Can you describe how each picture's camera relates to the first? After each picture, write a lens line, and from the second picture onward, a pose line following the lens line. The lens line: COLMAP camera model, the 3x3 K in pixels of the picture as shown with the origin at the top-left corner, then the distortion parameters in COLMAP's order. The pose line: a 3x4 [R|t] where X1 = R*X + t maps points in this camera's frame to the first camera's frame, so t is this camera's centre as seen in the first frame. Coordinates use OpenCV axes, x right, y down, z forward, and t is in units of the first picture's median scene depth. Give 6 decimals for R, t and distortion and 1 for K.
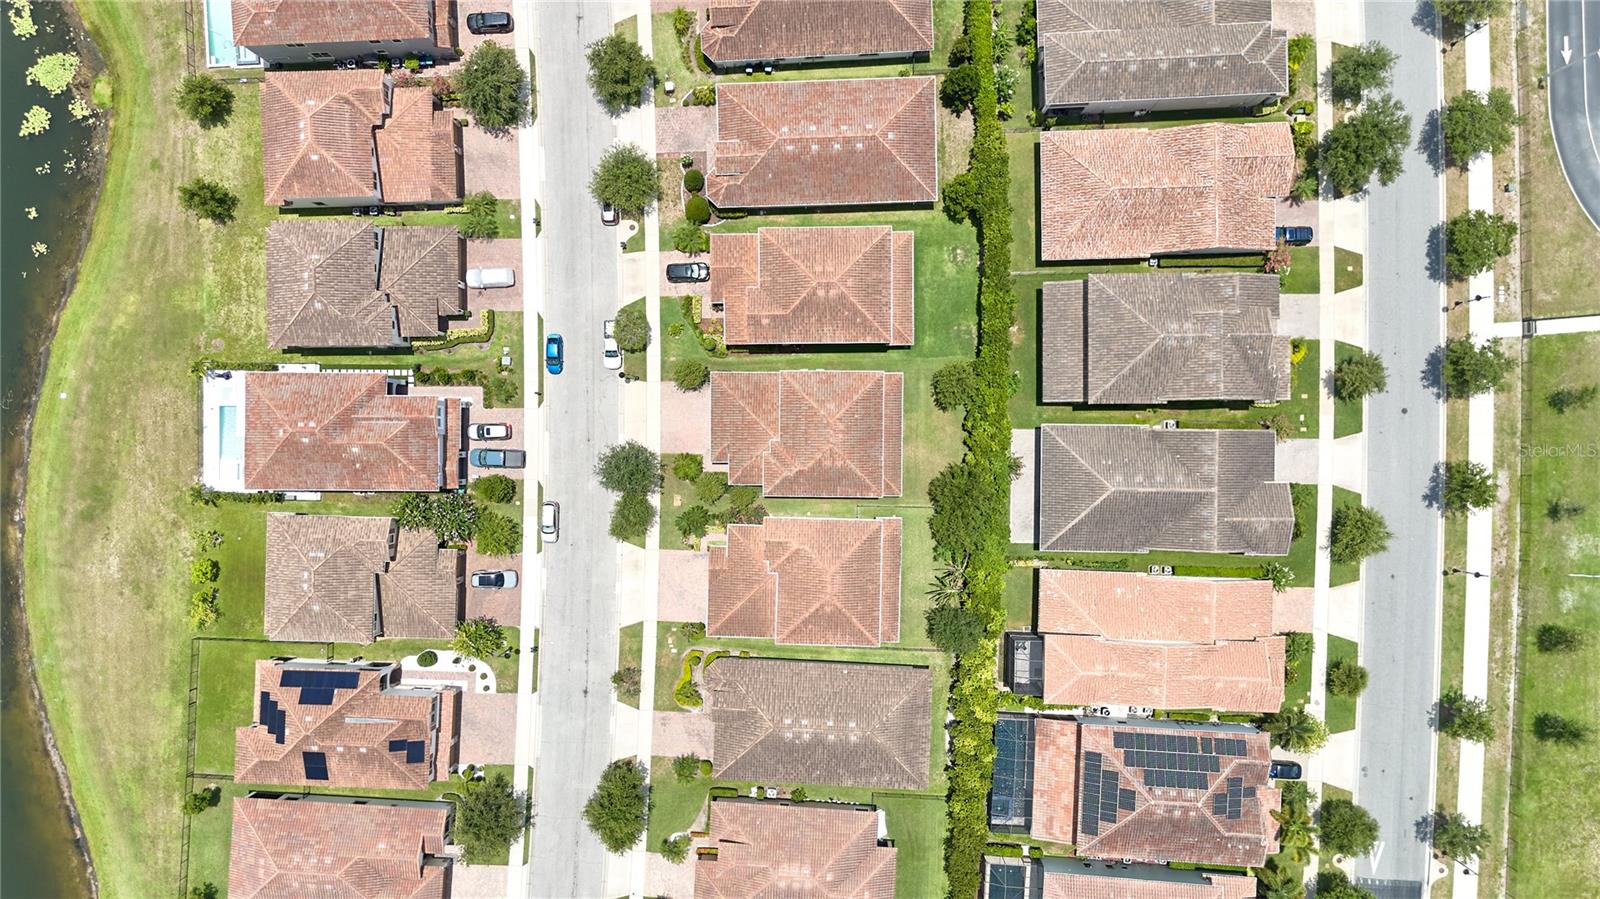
lens RADIAL K [[1126.7, 0, 794.2], [0, 1126.7, 450.5], [0, 0, 1]] dist [0.062470, -0.050459]
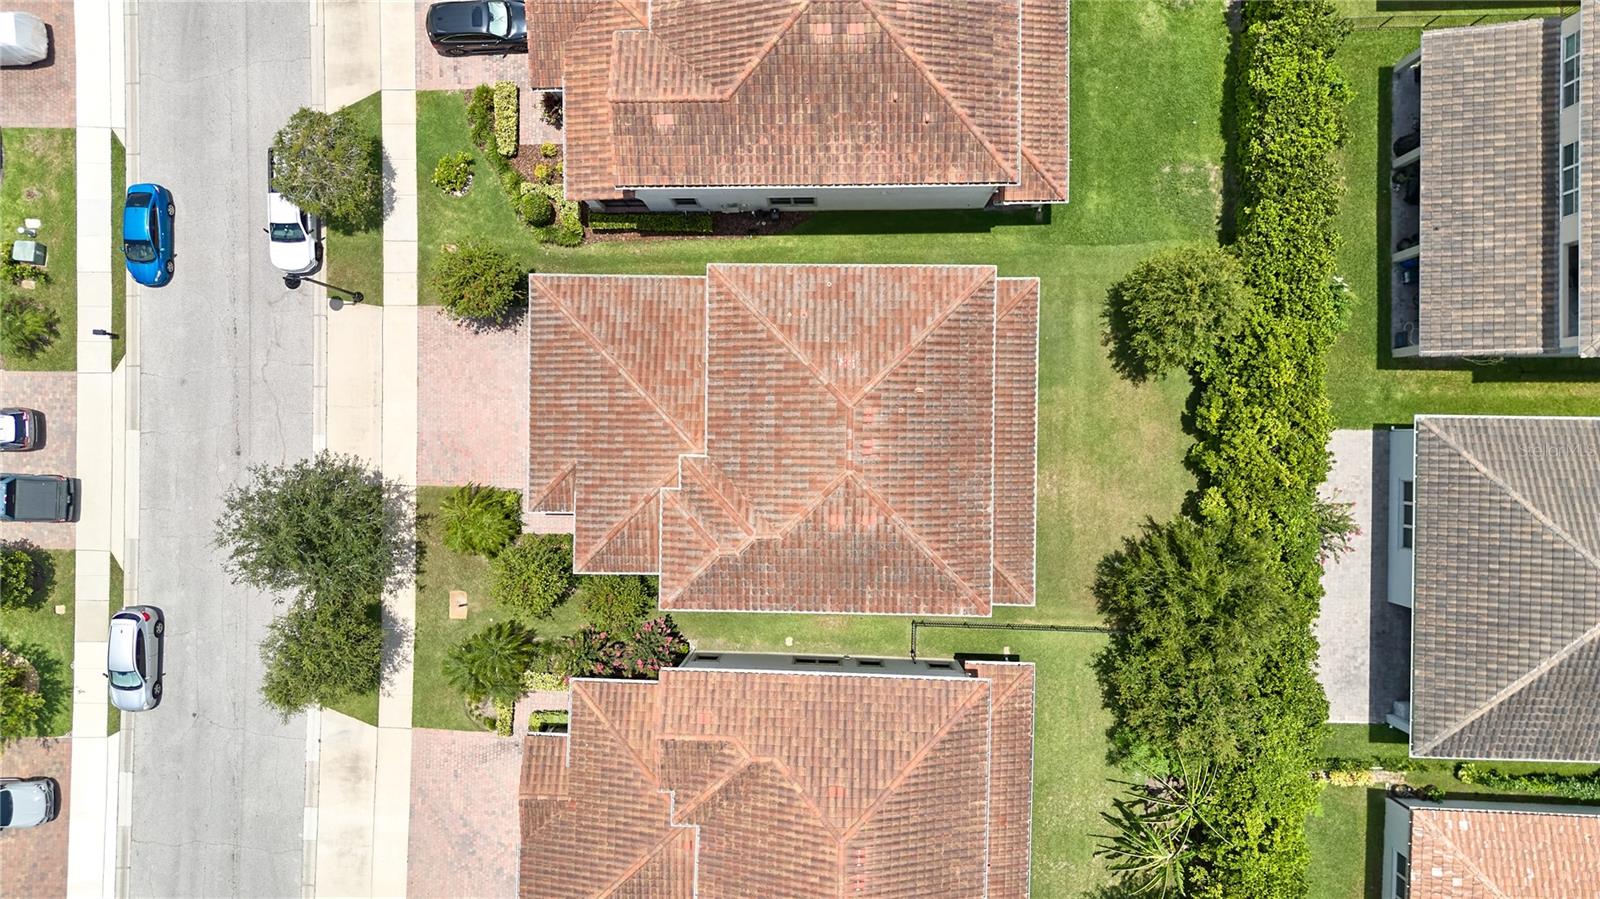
lens RADIAL K [[1126.7, 0, 794.2], [0, 1126.7, 450.5], [0, 0, 1]] dist [0.062470, -0.050459]
pose [[0.999987, 0.004244, -0.002877, 0.015663], [-0.004259, 0.999978, -0.005076, -0.008741], [0.002855, 0.005088, 0.999983, 0.606165]]
